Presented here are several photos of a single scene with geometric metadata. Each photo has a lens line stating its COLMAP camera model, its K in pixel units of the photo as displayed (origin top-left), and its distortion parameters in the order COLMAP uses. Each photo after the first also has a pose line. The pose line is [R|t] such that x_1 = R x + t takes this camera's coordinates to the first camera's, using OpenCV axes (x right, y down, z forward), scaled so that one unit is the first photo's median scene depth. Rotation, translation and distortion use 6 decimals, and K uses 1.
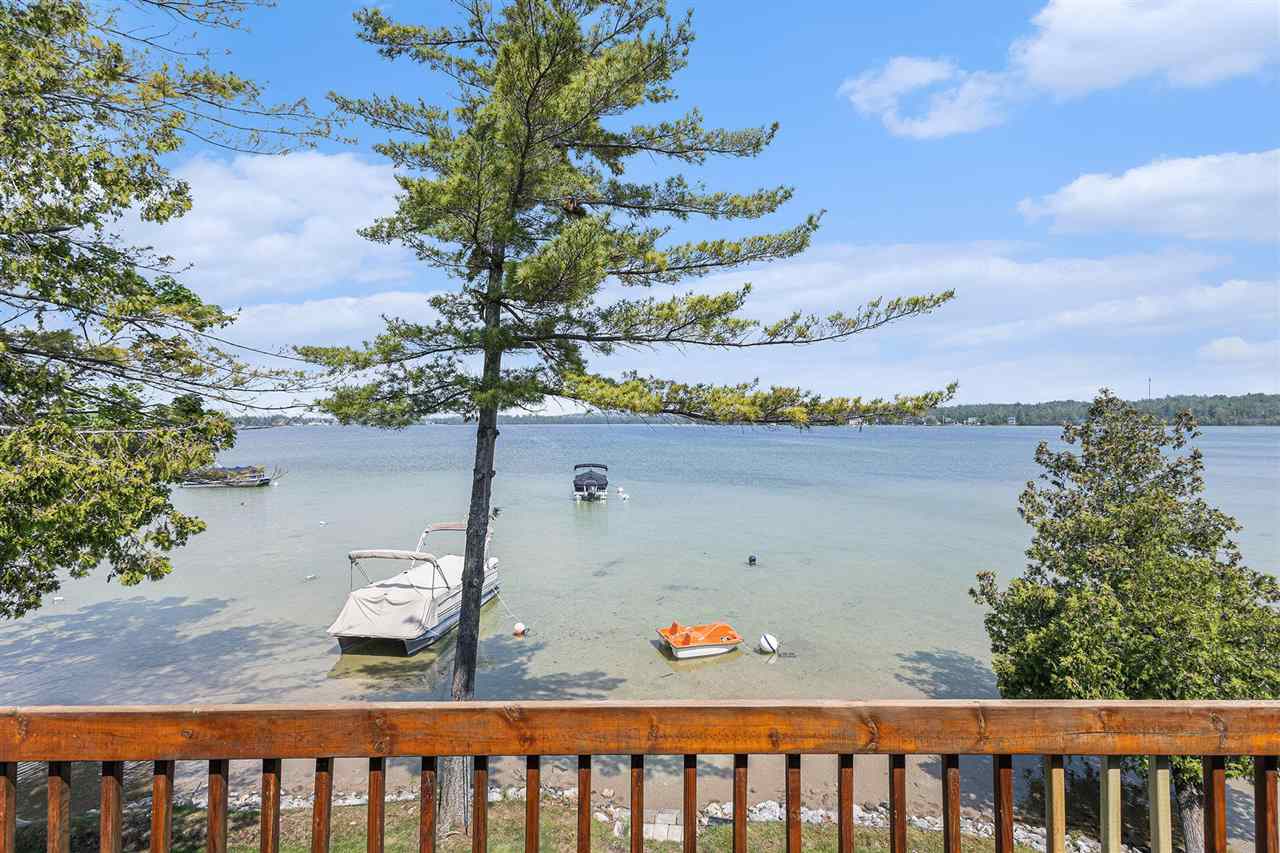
lens RADIAL K [[583.2, 0, 635.2], [0, 583.2, 417.5], [0, 0, 1]] dist [0.004324, 0.000439]
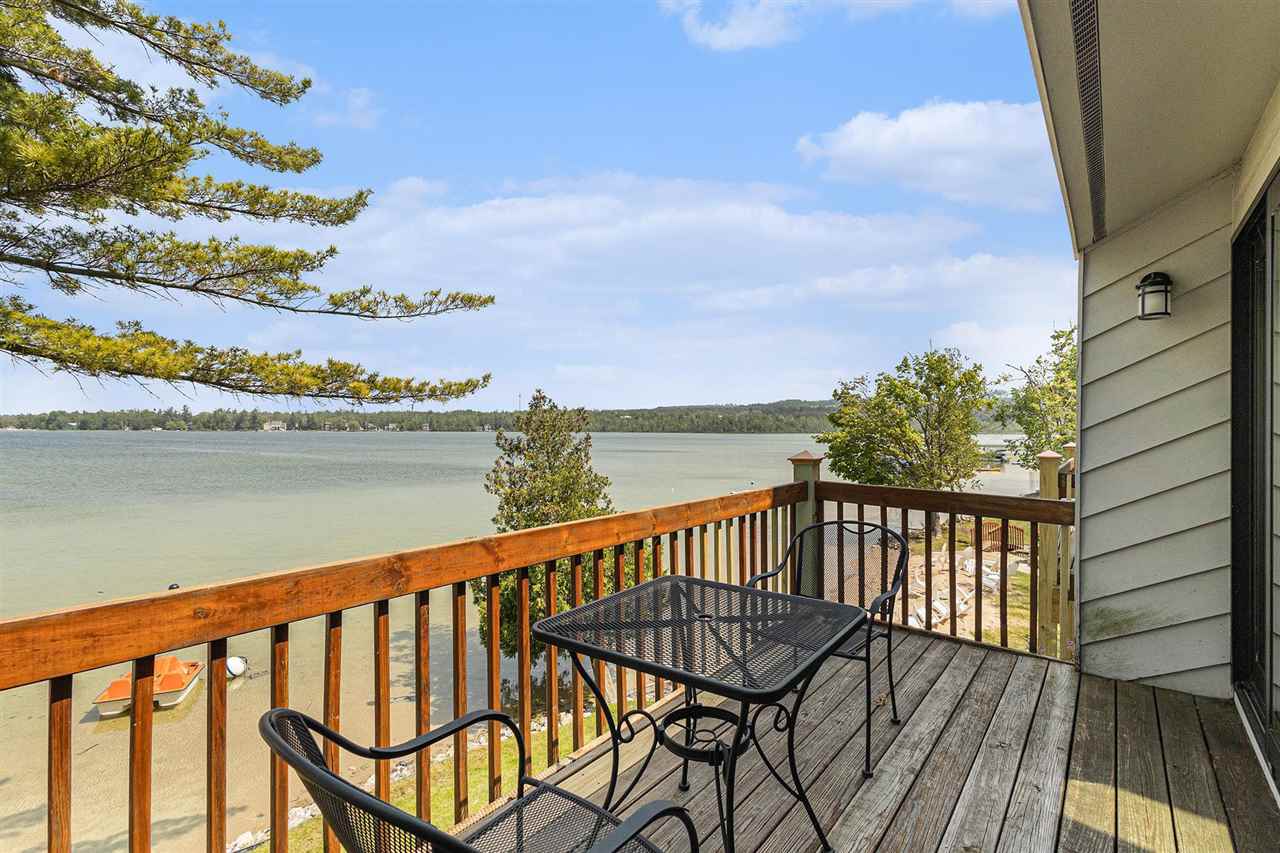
lens RADIAL K [[596.7, 0, 639.5], [0, 596.7, 414.8], [0, 0, 1]] dist [0.013696, 0.000077]
pose [[0.612019, 0.018481, 0.790627, -0.198647], [-0.008207, 0.999822, -0.017017, 0.047636], [-0.790801, 0.003926, 0.612061, -0.009634]]
